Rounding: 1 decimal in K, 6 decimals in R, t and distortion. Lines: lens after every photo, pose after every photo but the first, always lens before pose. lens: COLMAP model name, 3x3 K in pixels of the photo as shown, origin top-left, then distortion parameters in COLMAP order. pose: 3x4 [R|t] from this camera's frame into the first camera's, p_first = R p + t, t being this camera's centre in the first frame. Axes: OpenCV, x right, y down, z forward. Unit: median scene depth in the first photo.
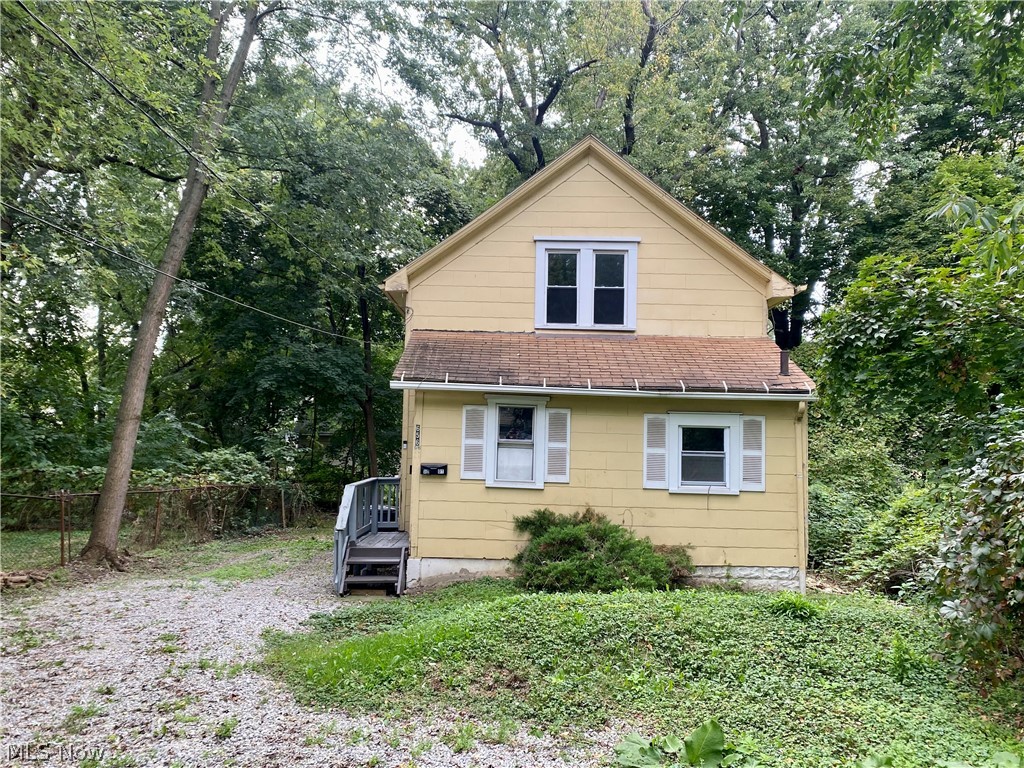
lens RADIAL K [[801.0, 0, 512.0], [0, 801.0, 384.0], [0, 0, 1]] dist [0.002440, 0.000335]
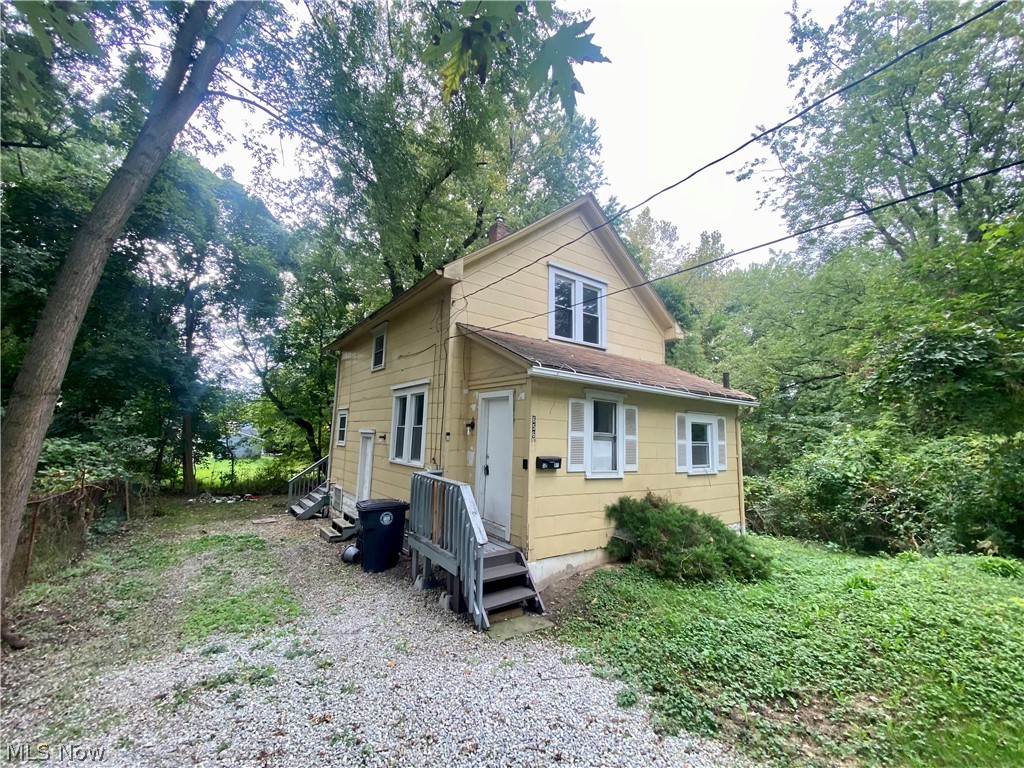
lens RADIAL K [[414.7, 0, 508.3], [0, 414.7, 383.5], [0, 0, 1]] dist [0.031309, -0.022719]
pose [[0.812629, 0.072813, 0.578215, -0.427455], [-0.047747, 0.997147, -0.058463, 0.042878], [-0.580822, 0.019901, 0.813787, 0.620032]]
